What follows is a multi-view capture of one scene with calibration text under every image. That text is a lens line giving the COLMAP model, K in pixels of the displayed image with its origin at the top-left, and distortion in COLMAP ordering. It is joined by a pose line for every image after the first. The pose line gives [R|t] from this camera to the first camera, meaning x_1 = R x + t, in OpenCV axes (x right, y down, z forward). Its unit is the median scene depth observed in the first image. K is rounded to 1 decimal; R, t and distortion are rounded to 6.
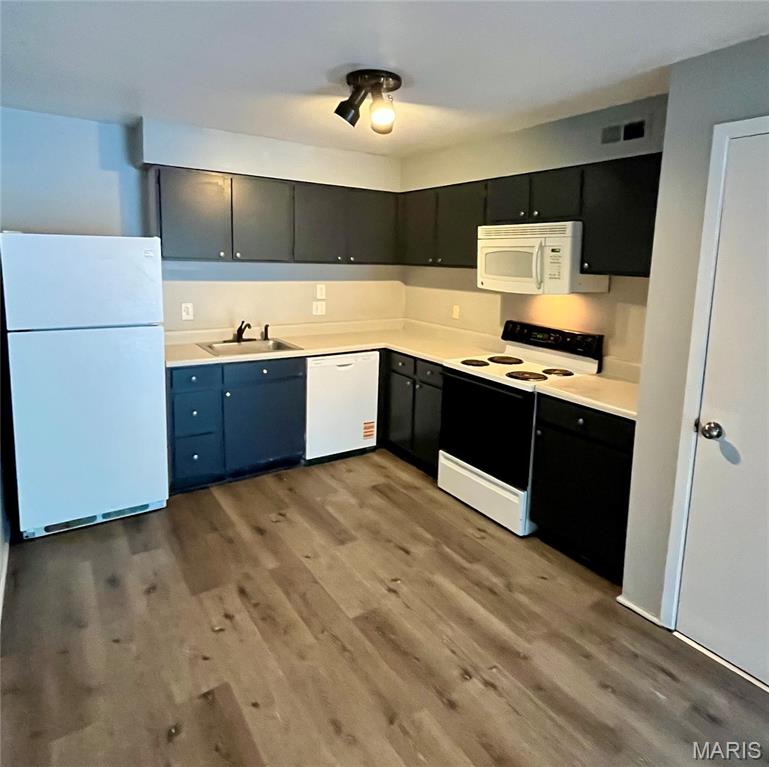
lens RADIAL K [[515.2, 0, 402.8], [0, 515.2, 326.3], [0, 0, 1]] dist [0.002776, -0.000456]
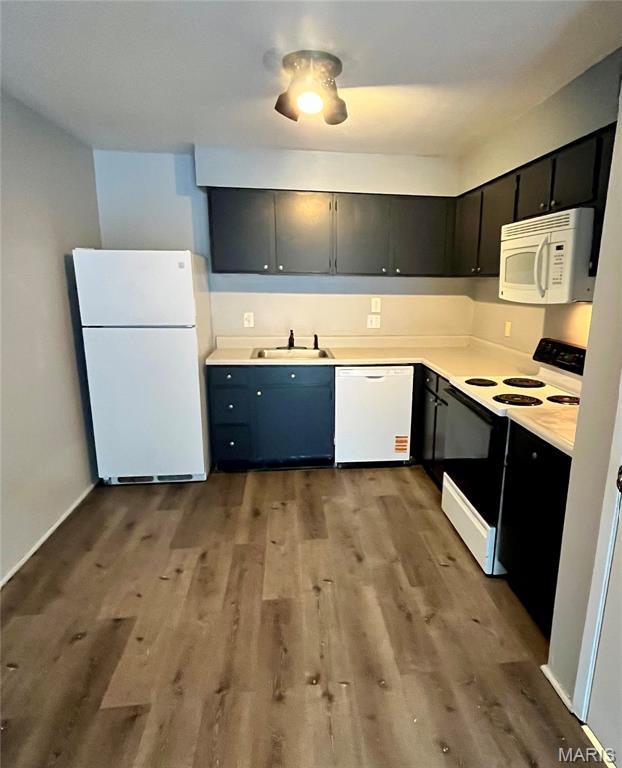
lens RADIAL K [[494.6, 0, 359.3], [0, 494.6, 399.7], [0, 0, 1]] dist [0.007473, -0.004081]
pose [[0.893747, 0.092123, -0.439011, 0.378562], [-0.049159, 0.992905, 0.108273, 0.020484], [0.445870, -0.075187, 0.891934, 0.149209]]
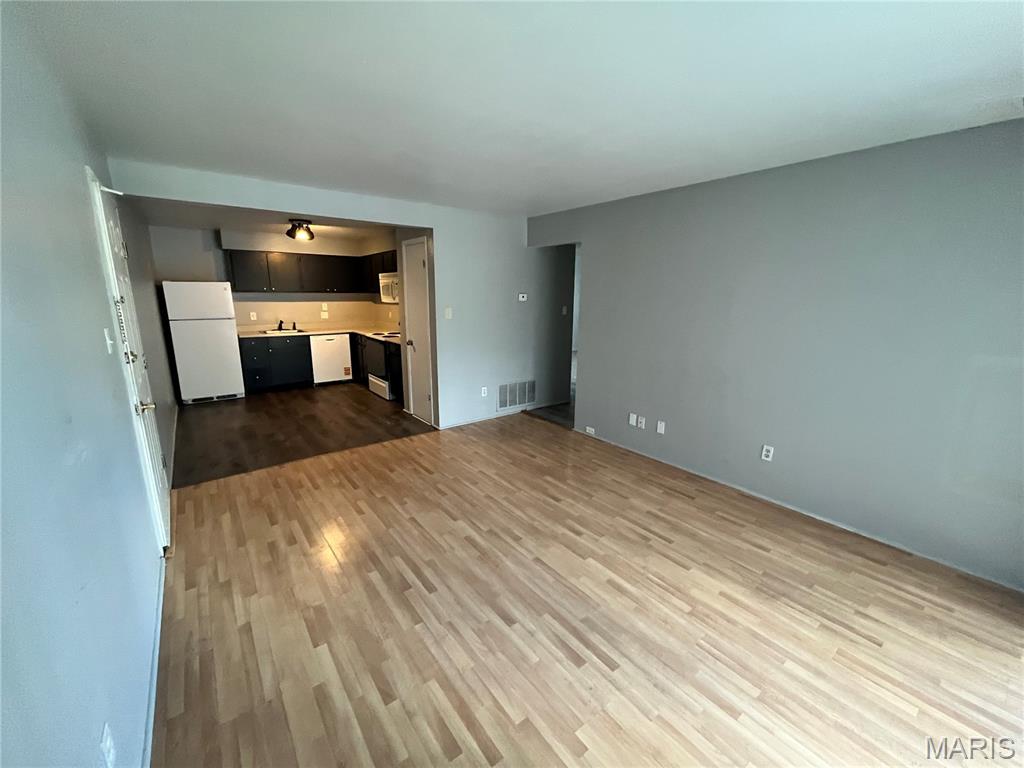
lens RADIAL K [[412.3, 0, 512.3], [0, 412.3, 383.9], [0, 0, 1]] dist [0.000819, 0.000023]
pose [[0.998793, -0.031445, 0.037719, 0.754958], [0.028055, 0.995789, 0.087275, 0.170063], [-0.040305, -0.086112, 0.995470, -1.009201]]
